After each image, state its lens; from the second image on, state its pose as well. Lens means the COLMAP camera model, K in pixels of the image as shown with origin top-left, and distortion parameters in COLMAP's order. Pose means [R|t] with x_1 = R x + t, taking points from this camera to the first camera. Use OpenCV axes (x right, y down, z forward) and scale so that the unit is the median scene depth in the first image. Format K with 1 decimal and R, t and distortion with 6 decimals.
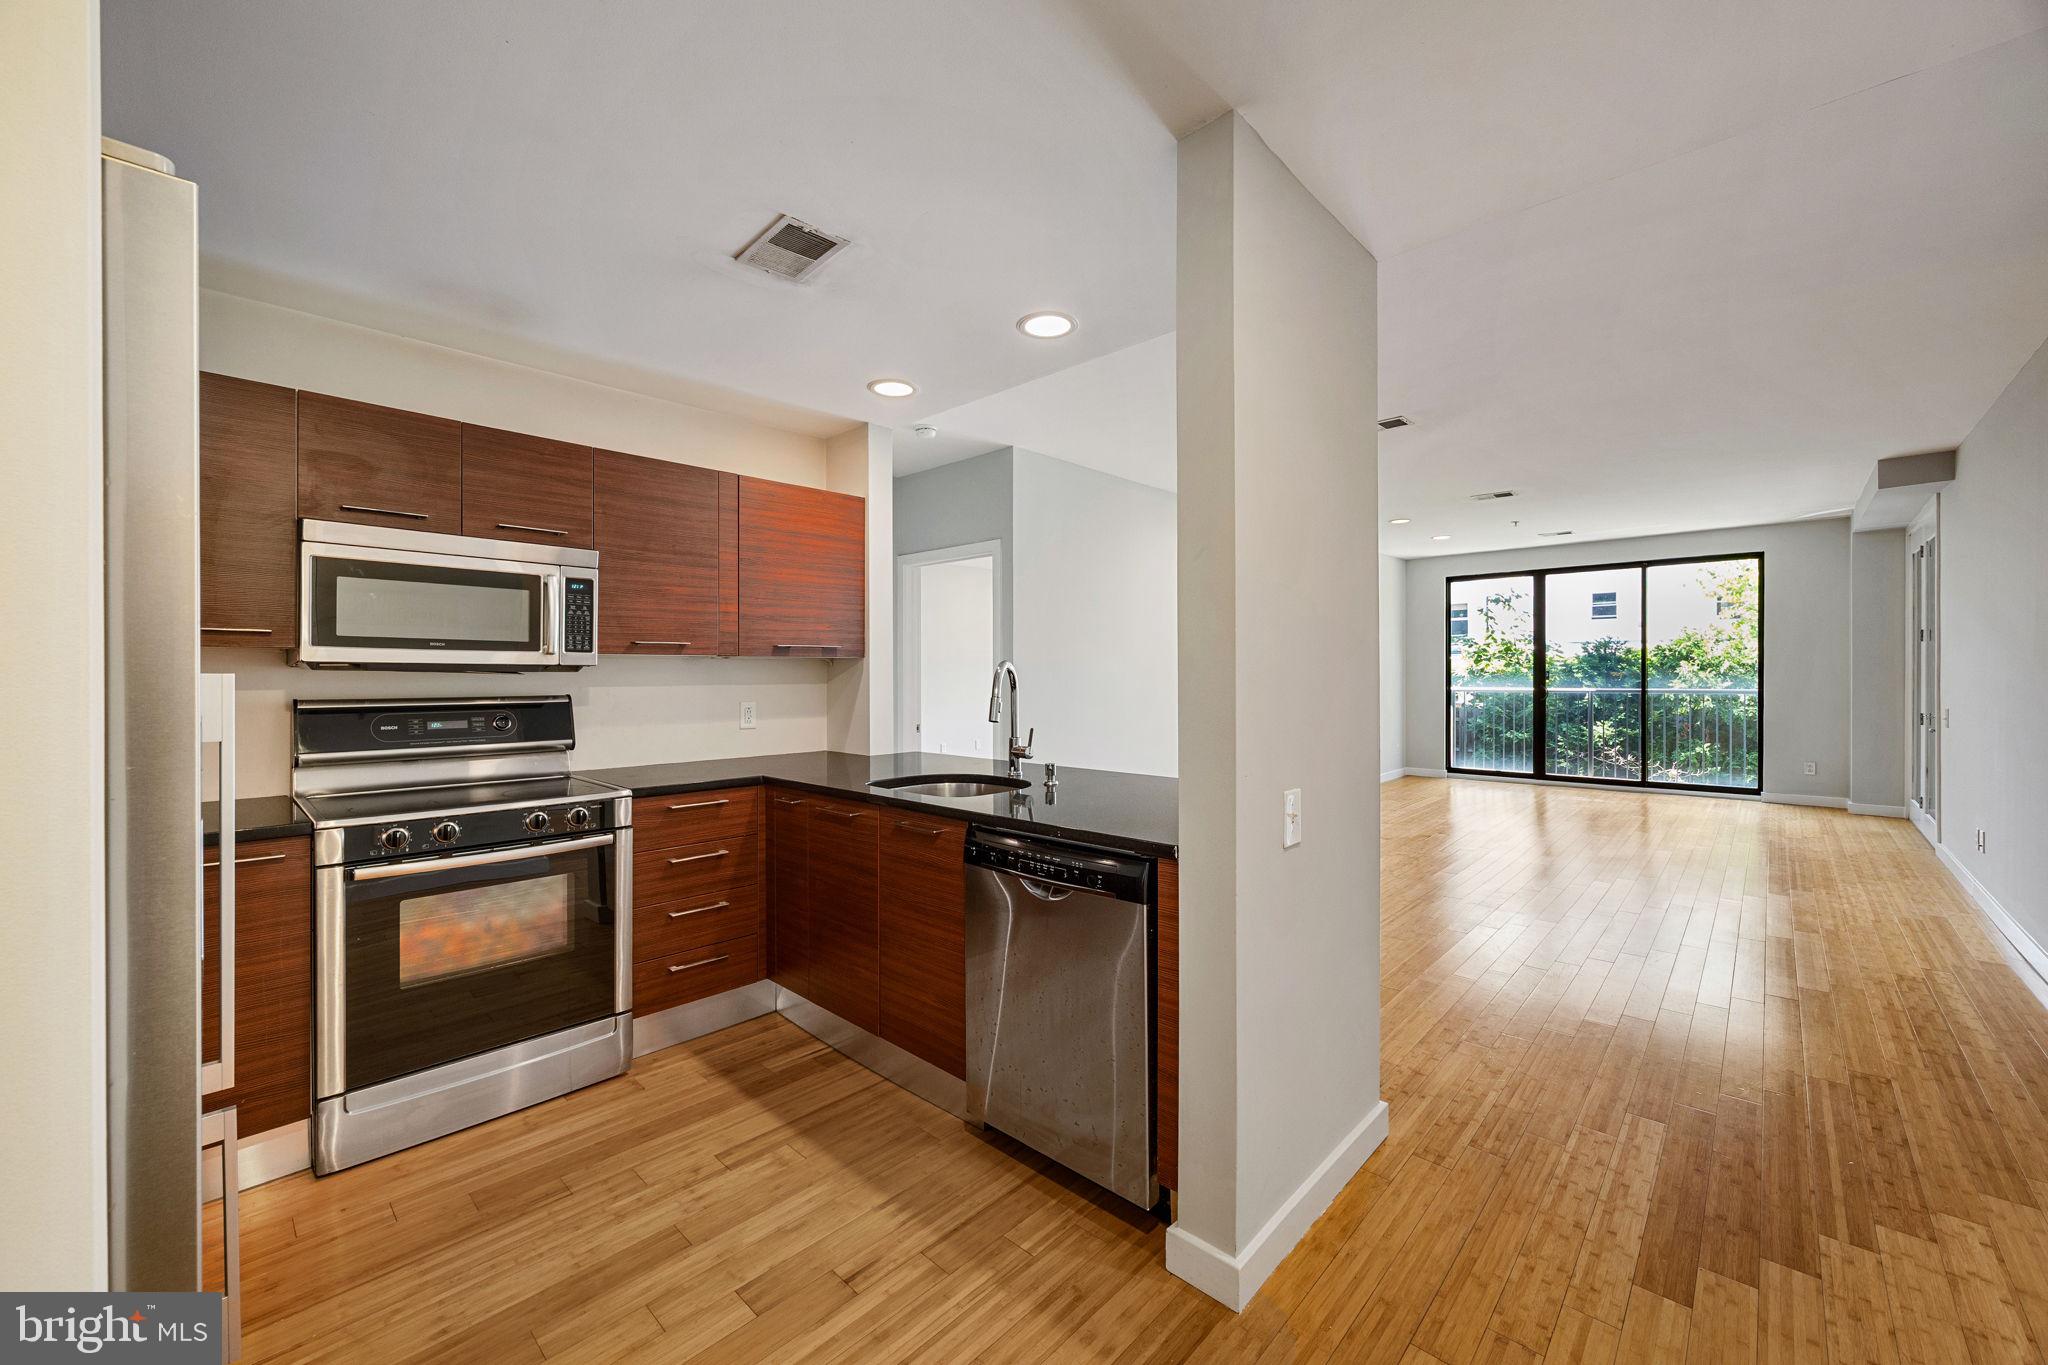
lens RADIAL K [[795.3, 0, 1026.5], [0, 795.3, 680.0], [0, 0, 1]] dist [0.000027, 0.000021]
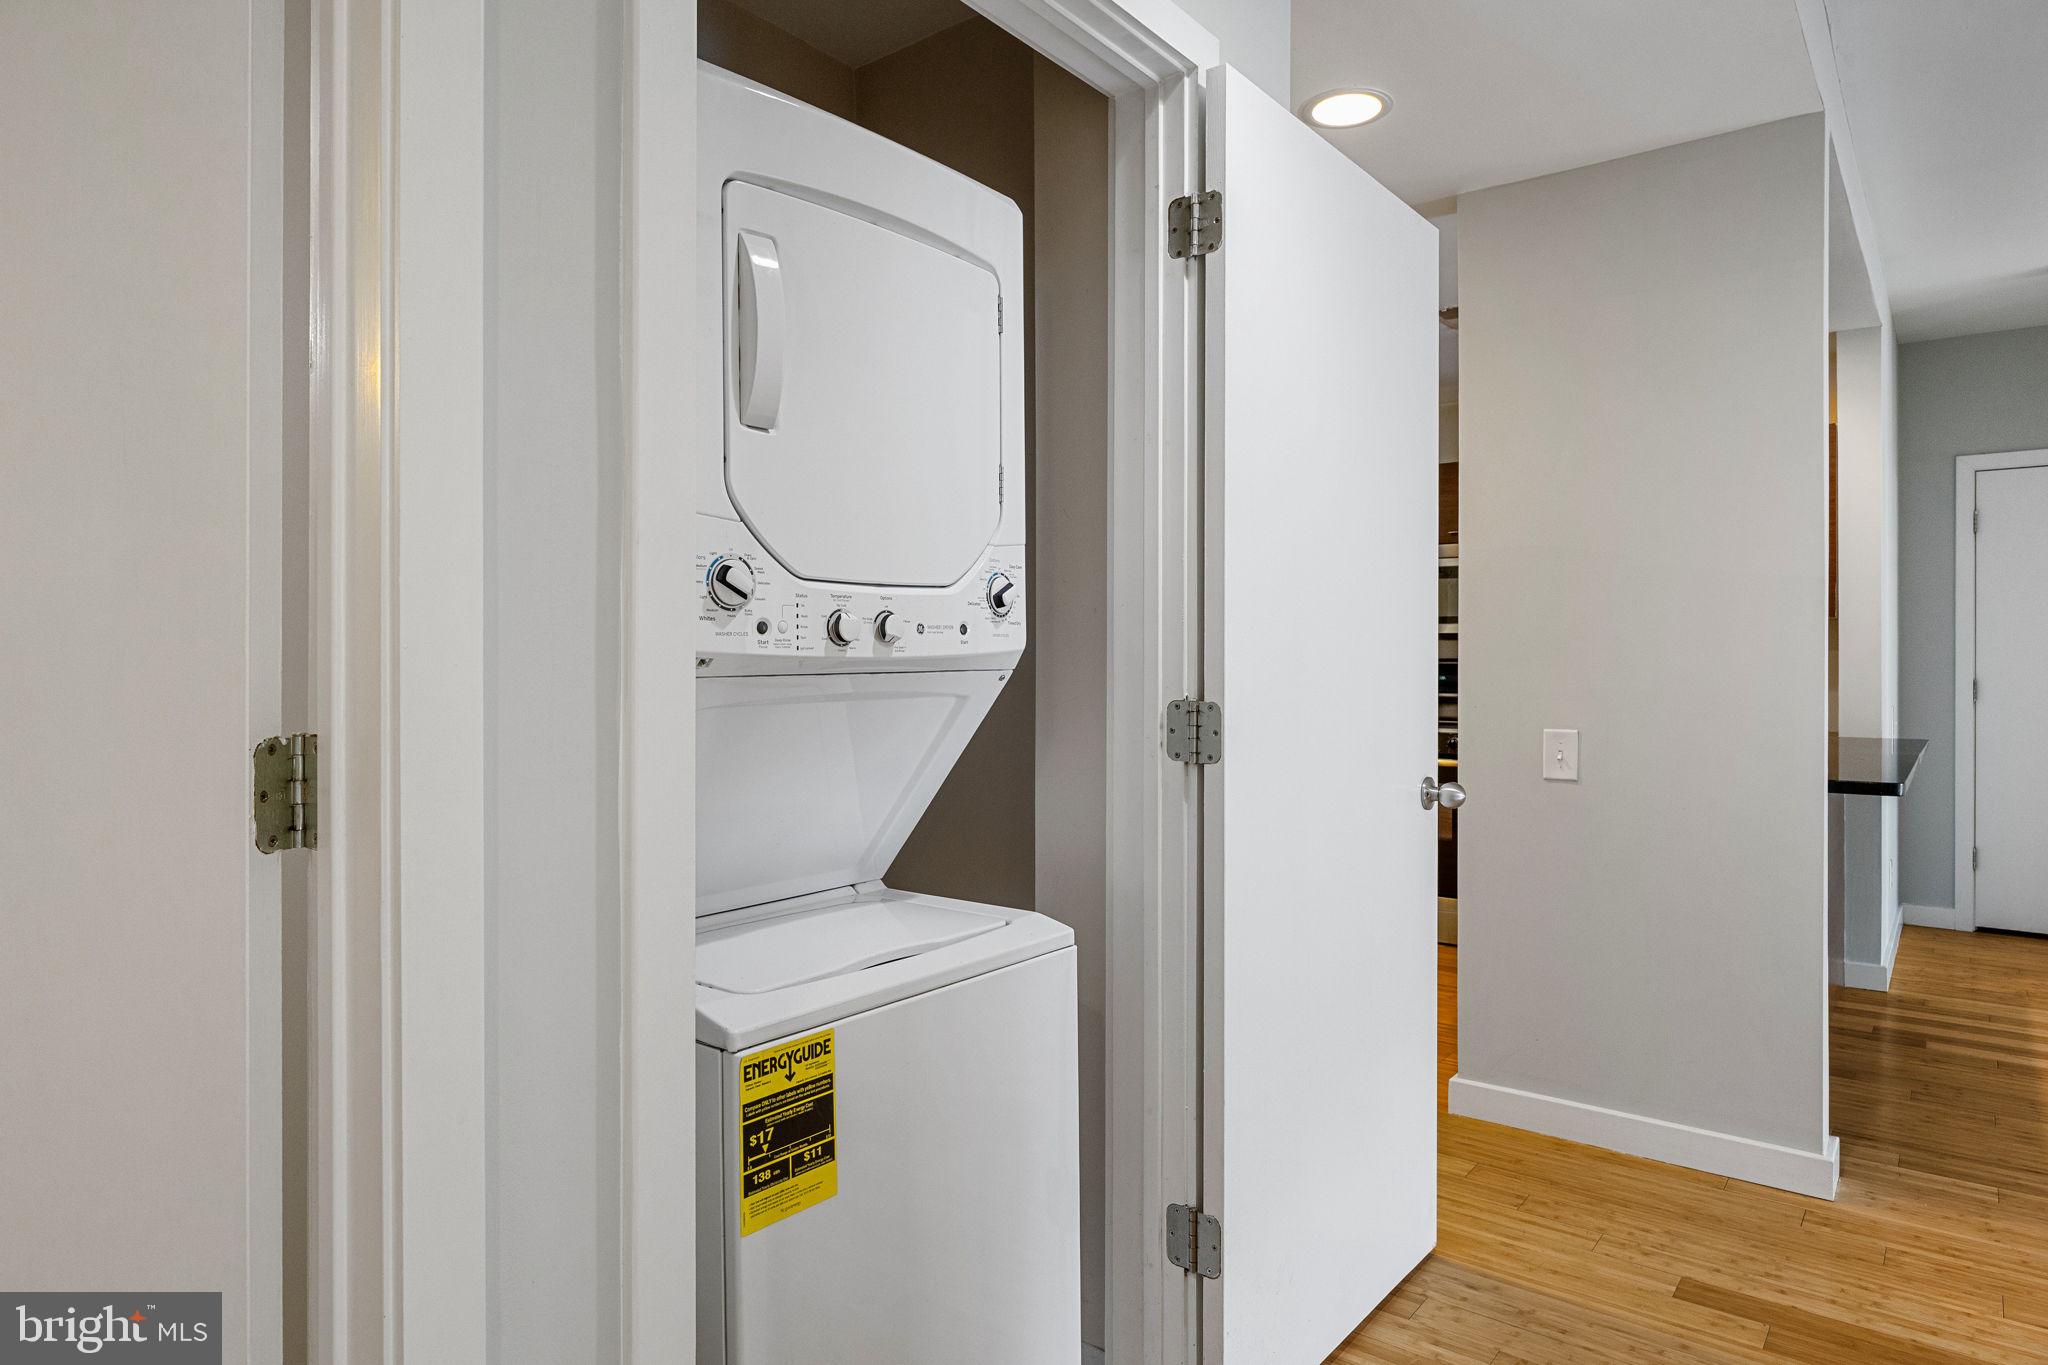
lens RADIAL K [[1188.1, 0, 1017.5], [0, 1188.1, 684.0], [0, 0, 1]] dist [-0.004424, -0.001616]
pose [[0.077044, 0.011538, -0.996961, 1.293159], [-0.003529, 0.999930, 0.011300, 0.039943], [0.997021, 0.002648, 0.077079, 0.081419]]
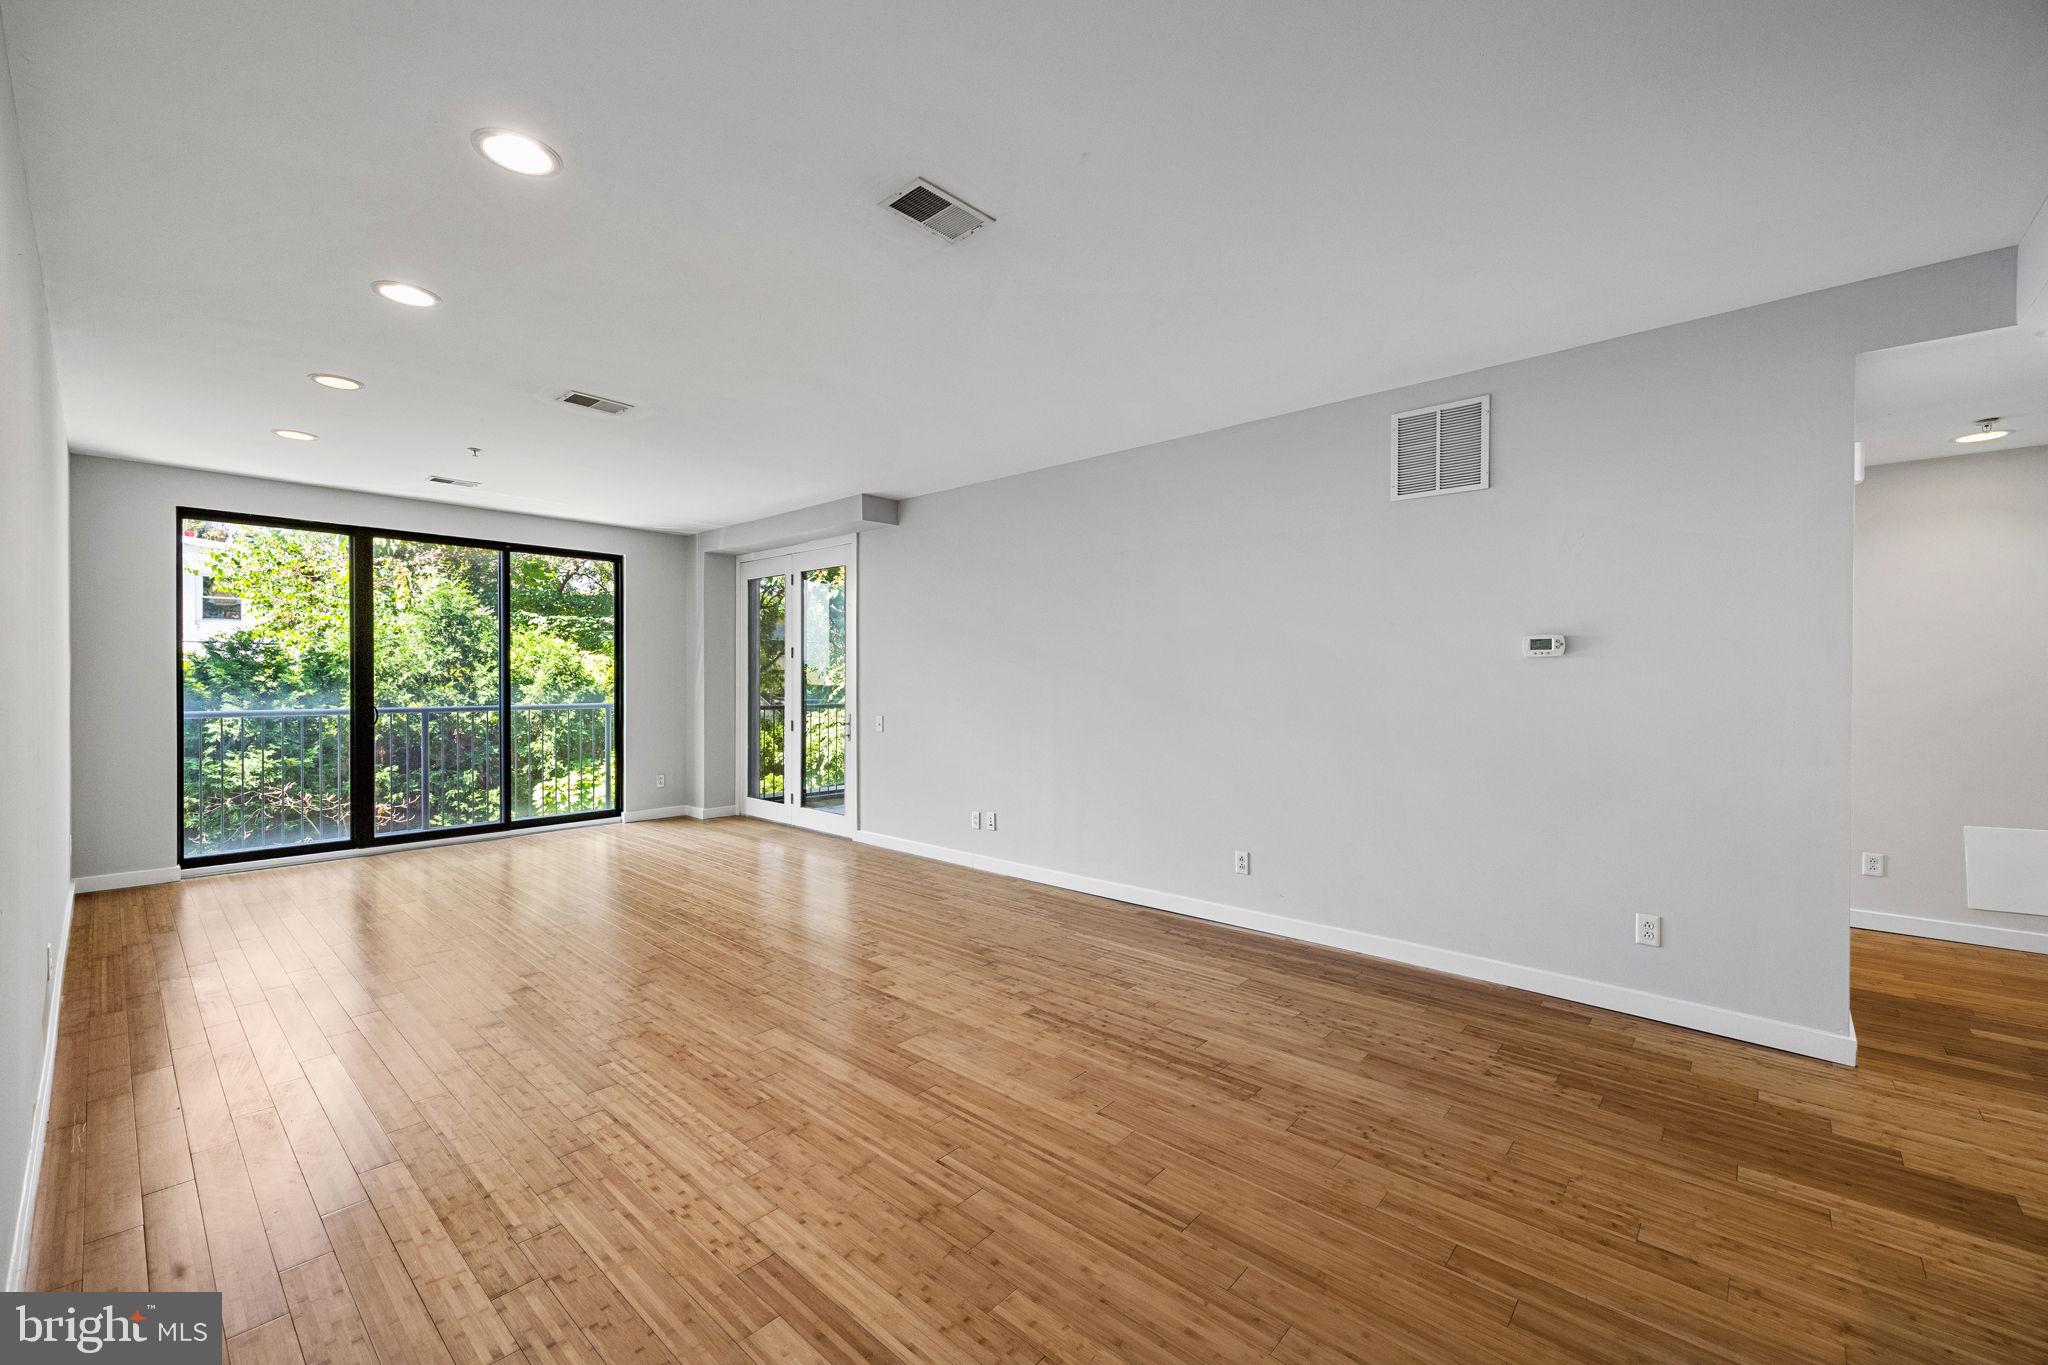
lens RADIAL K [[822.3, 0, 1017.3], [0, 822.3, 680.9], [0, 0, 1]] dist [0.007675, -0.000232]
pose [[-0.017026, 0.002856, 0.999851, -0.154034], [0.007140, 0.999971, -0.002735, -0.022257], [-0.999830, 0.007092, -0.017046, 1.598961]]
